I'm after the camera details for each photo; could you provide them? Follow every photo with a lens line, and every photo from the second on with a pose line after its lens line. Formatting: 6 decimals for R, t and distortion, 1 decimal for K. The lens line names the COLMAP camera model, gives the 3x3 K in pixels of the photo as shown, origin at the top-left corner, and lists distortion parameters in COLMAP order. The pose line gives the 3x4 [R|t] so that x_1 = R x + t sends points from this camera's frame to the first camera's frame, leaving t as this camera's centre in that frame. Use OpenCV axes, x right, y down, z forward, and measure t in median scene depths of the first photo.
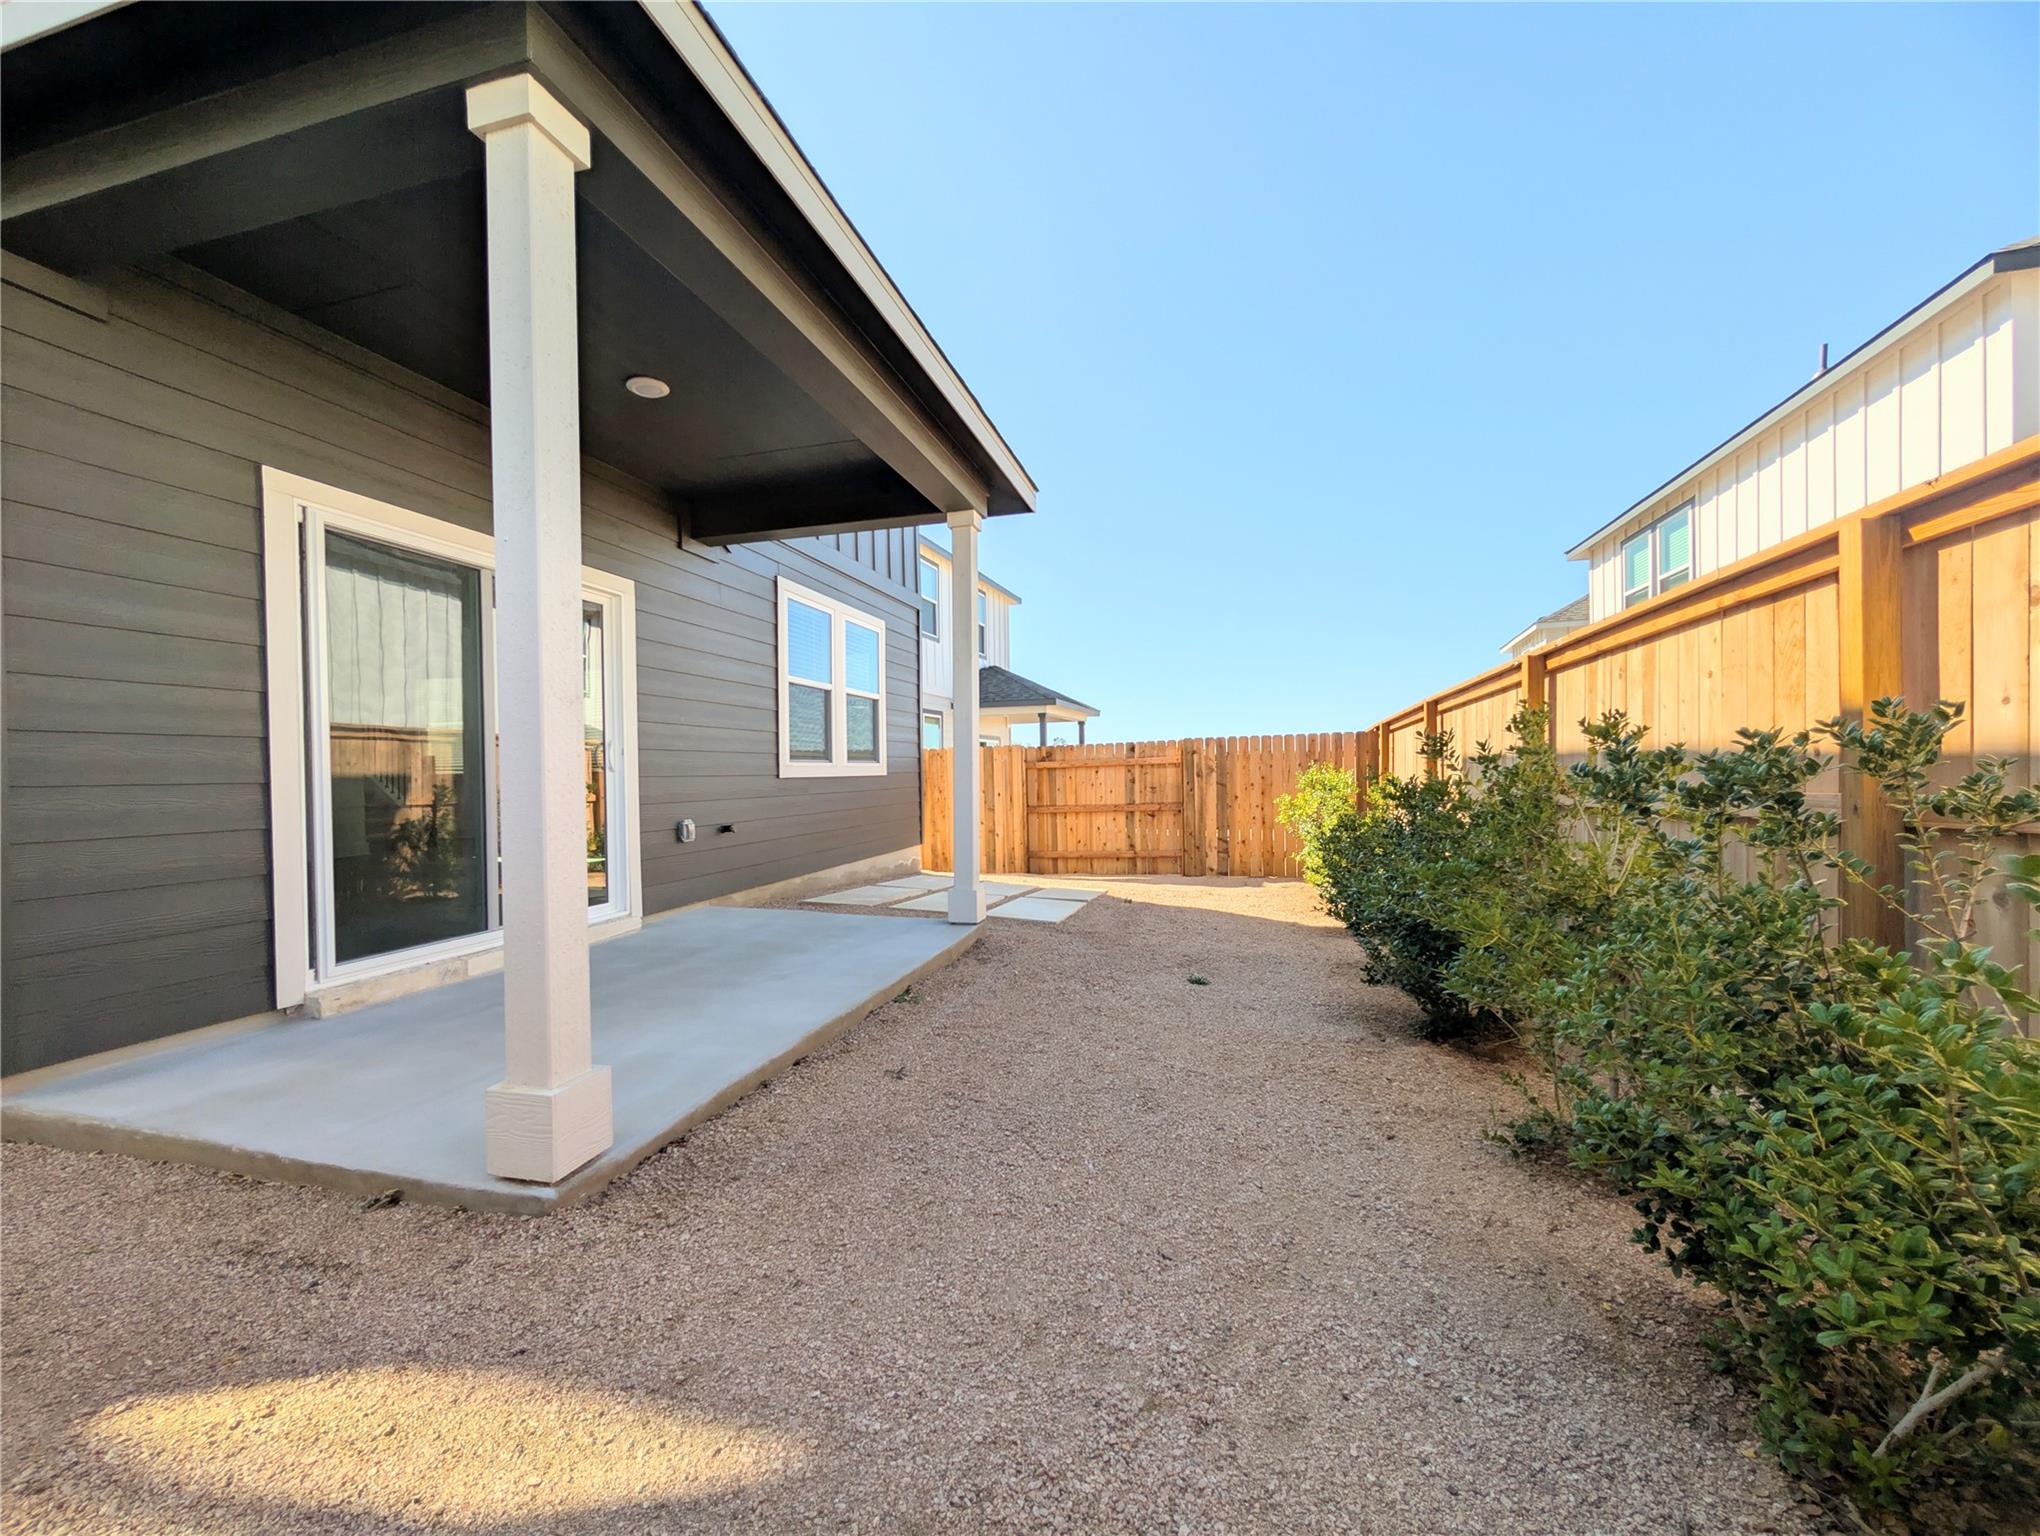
lens RADIAL K [[786.5, 0, 1015.9], [0, 786.5, 779.5], [0, 0, 1]] dist [-0.001485, 0.000461]
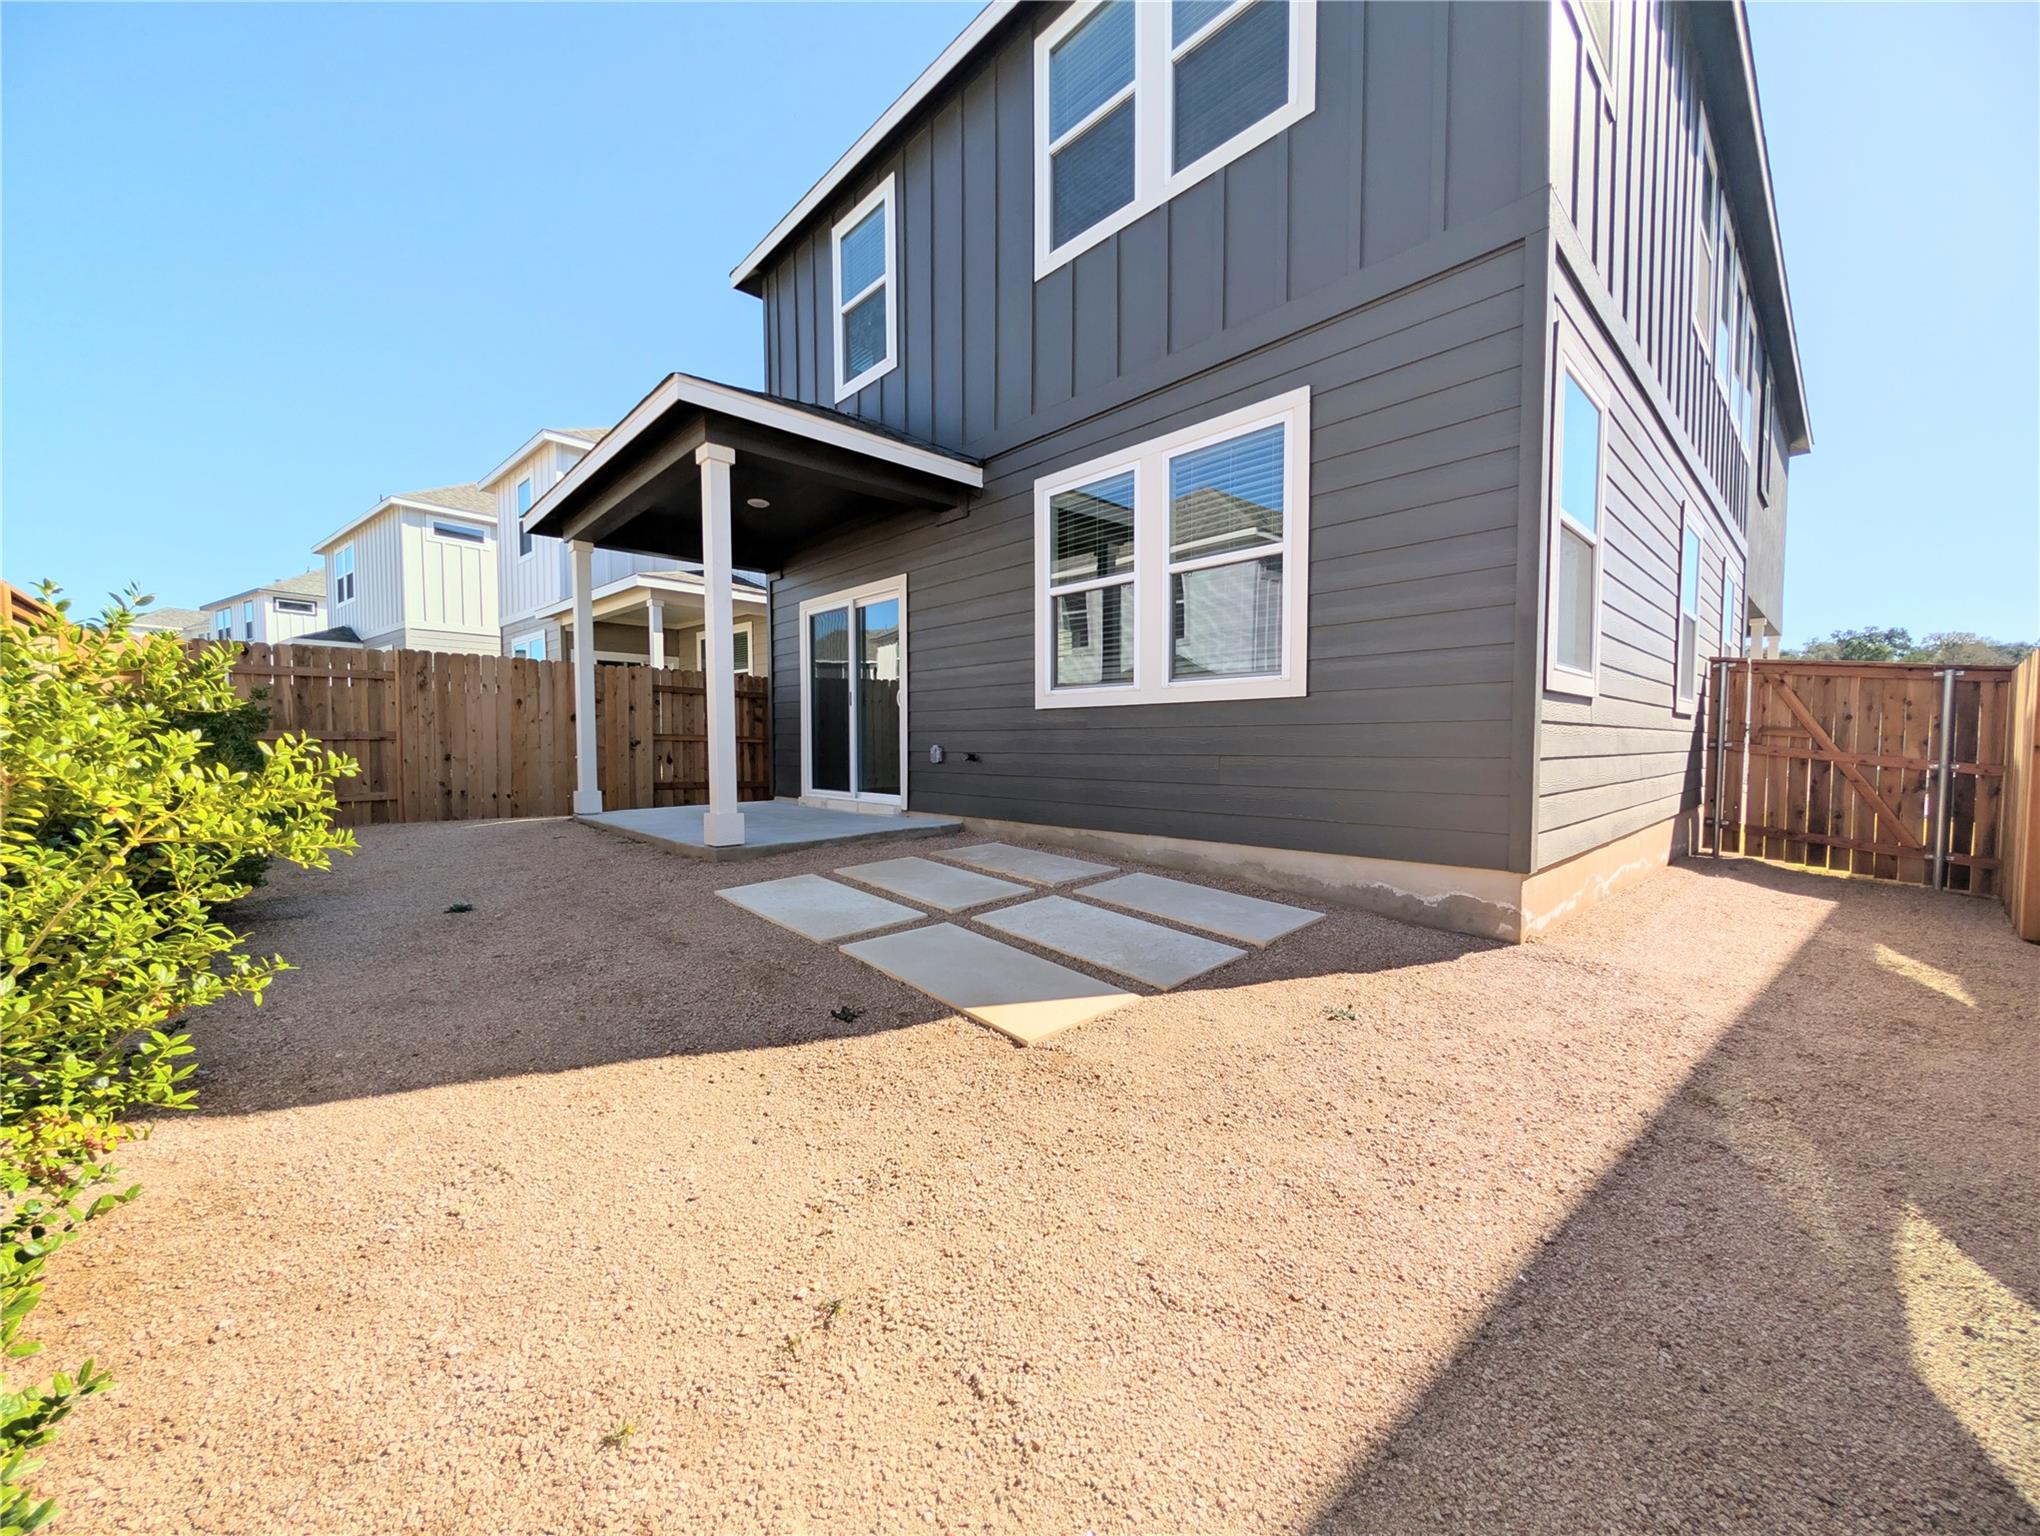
lens RADIAL K [[786.5, 0, 1015.9], [0, 786.5, 779.5], [0, 0, 1]] dist [-0.001485, 0.000461]
pose [[-0.530701, 0.054221, -0.845823, 0.625234], [0.001611, 0.998014, 0.062967, 0.028398], [0.847557, 0.032054, -0.529735, 1.922162]]
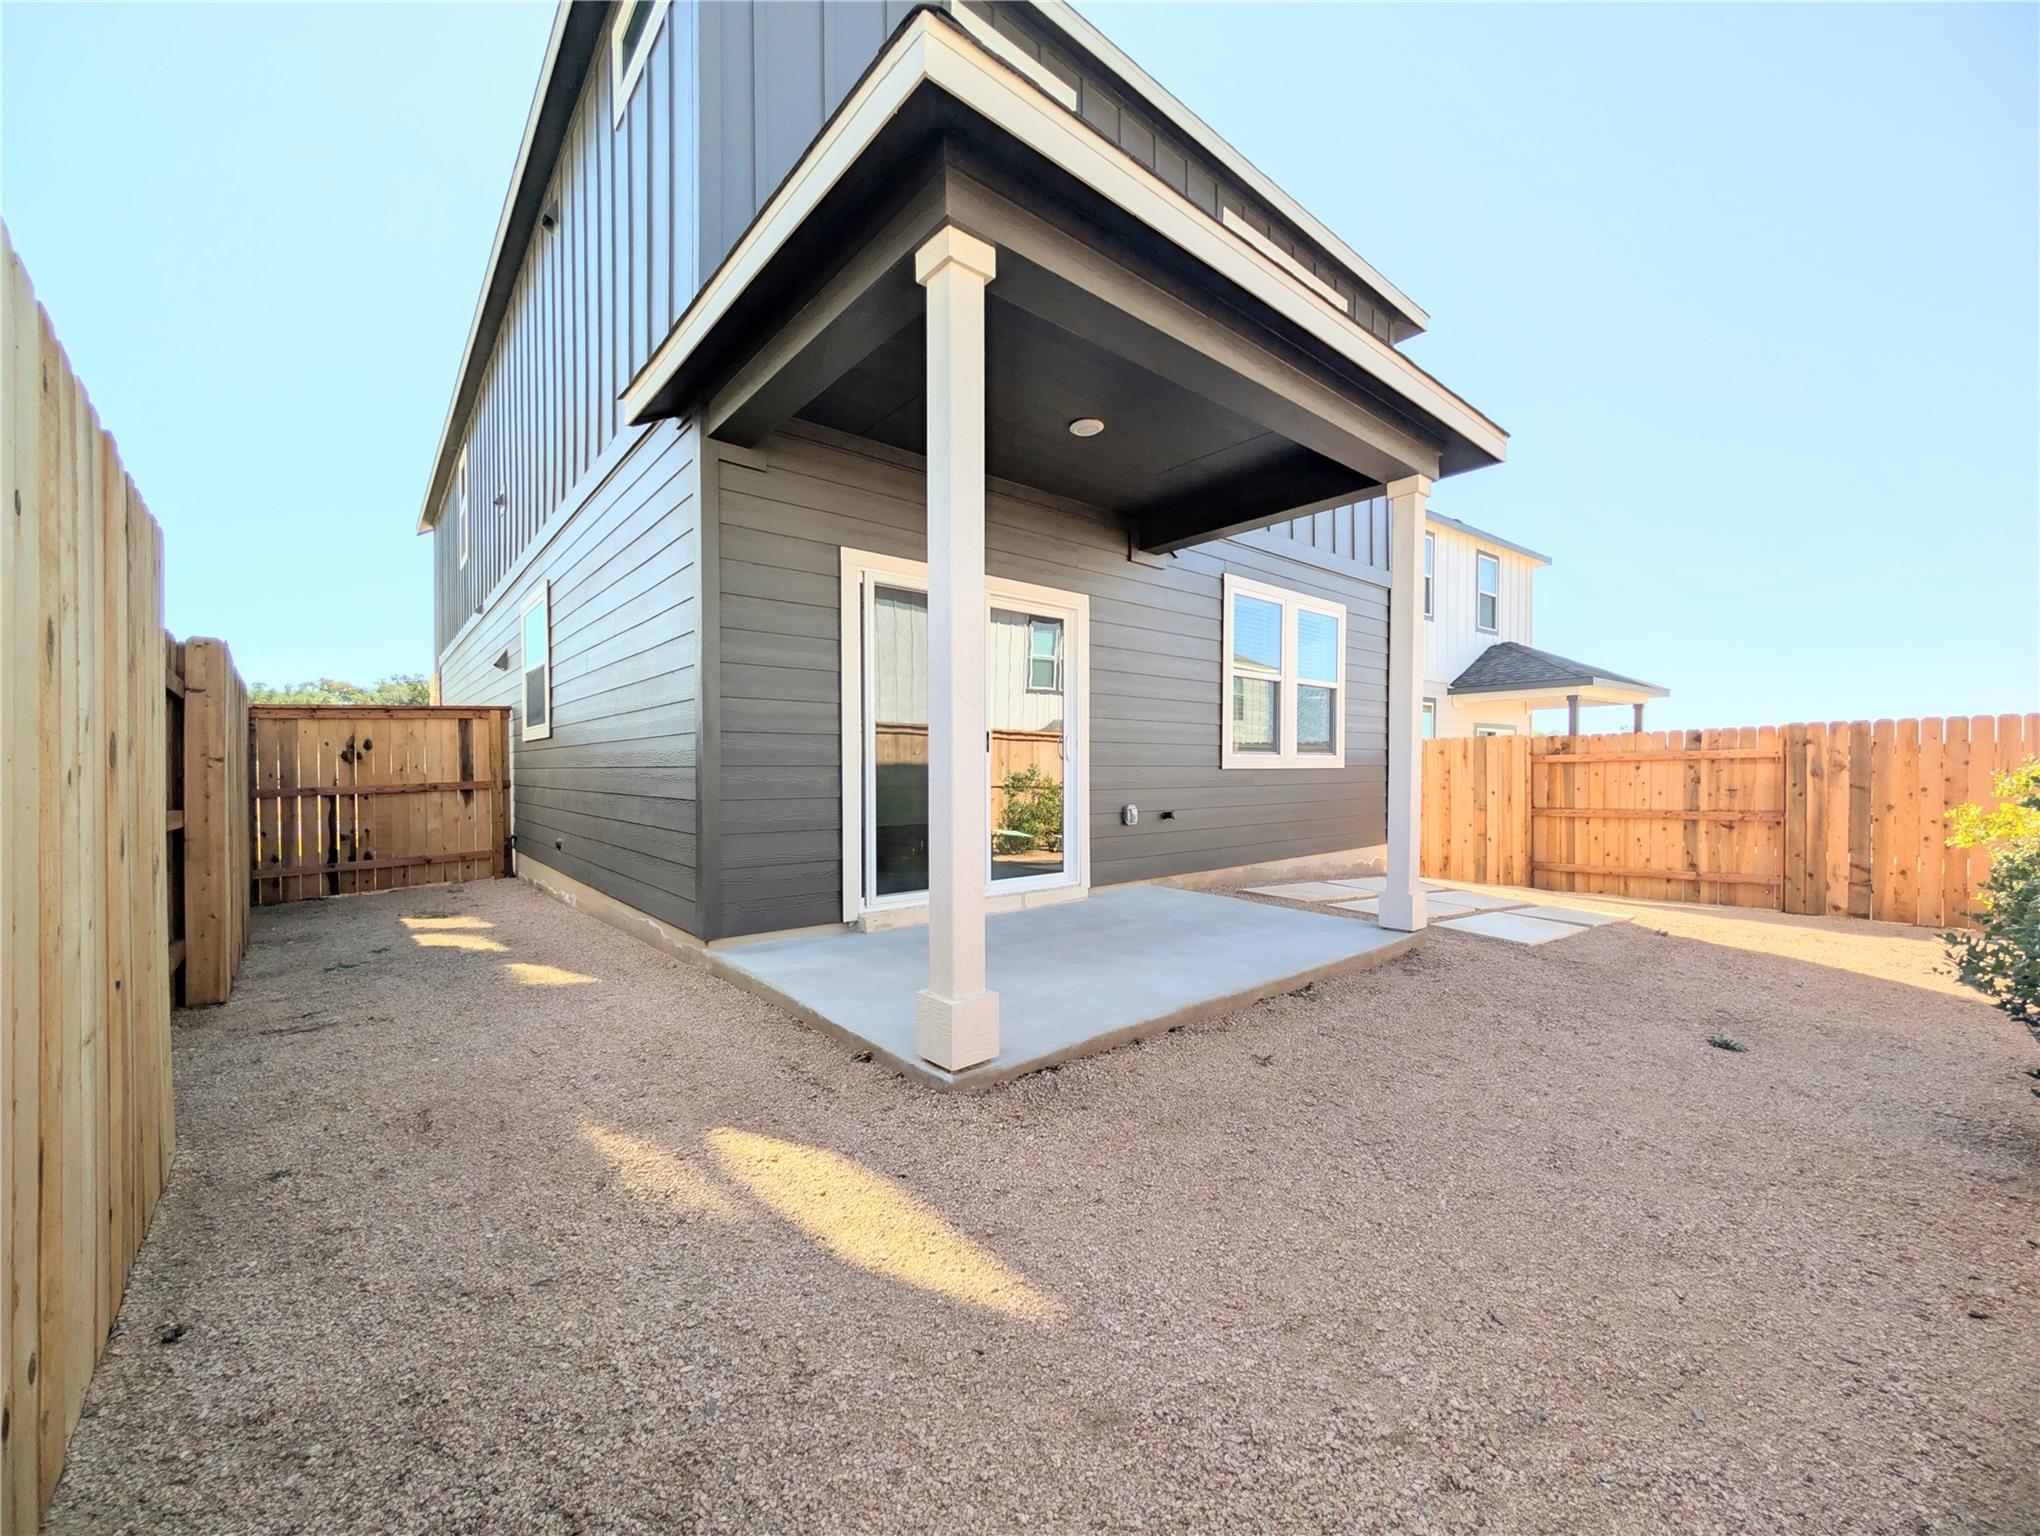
lens RADIAL K [[786.5, 0, 1015.9], [0, 786.5, 779.5], [0, 0, 1]] dist [-0.001485, 0.000461]
pose [[0.821166, 0.021591, -0.570281, 0.088385], [-0.016425, 0.999764, 0.014200, 0.002243], [0.570453, -0.002294, 0.821327, -0.006237]]
